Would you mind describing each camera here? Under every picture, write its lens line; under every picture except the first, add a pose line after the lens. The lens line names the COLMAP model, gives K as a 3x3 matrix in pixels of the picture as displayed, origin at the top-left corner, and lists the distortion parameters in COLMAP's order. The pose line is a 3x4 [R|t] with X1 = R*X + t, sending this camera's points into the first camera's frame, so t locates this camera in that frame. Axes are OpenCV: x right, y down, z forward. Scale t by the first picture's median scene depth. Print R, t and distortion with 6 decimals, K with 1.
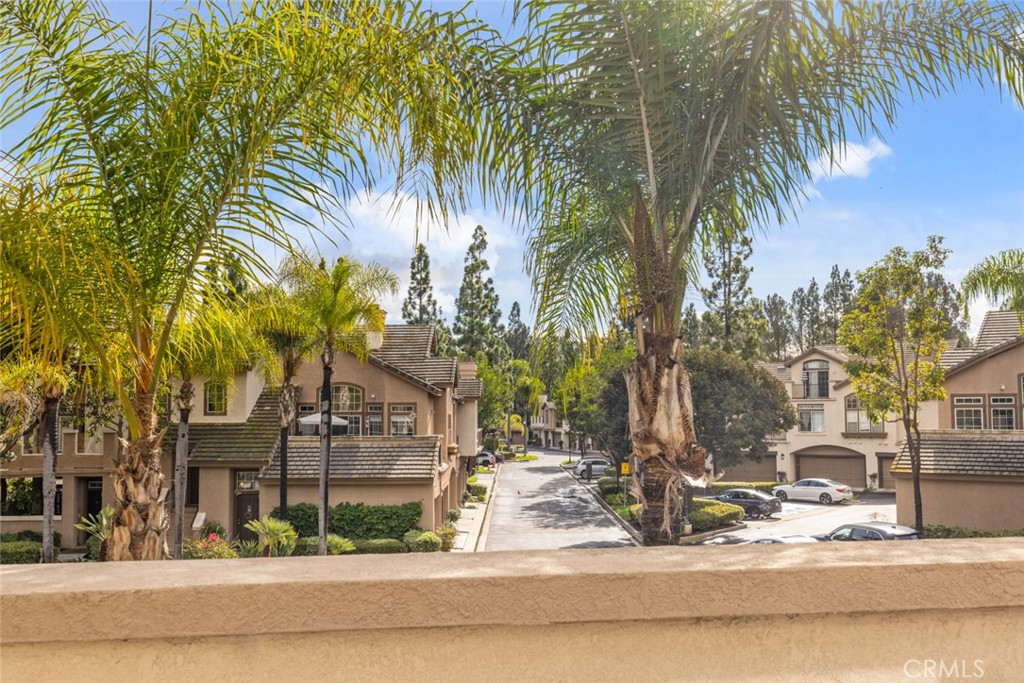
lens RADIAL K [[1043.5, 0, 476.3], [0, 1043.5, 341.2], [0, 0, 1]] dist [-0.003063, -0.006724]
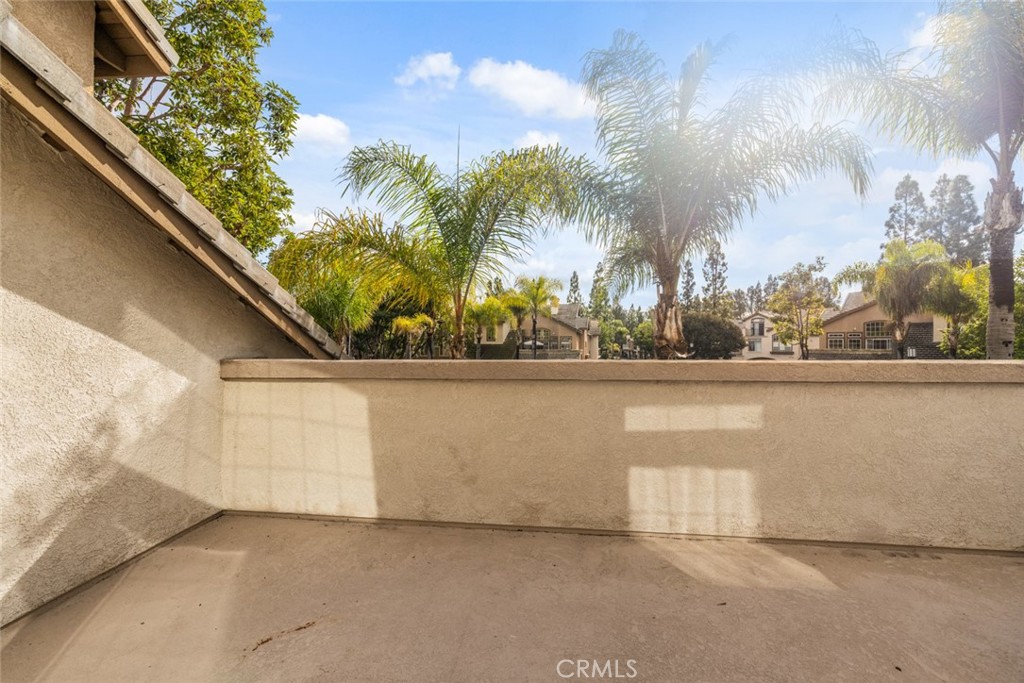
lens RADIAL K [[461.2, 0, 508.7], [0, 461.2, 375.2], [0, 0, 1]] dist [-0.001860, -0.000311]
pose [[0.972949, 0.005877, -0.230945, 0.045909], [0.012588, 0.996843, 0.078396, 0.060810], [0.230676, -0.079183, 0.969803, -0.073749]]
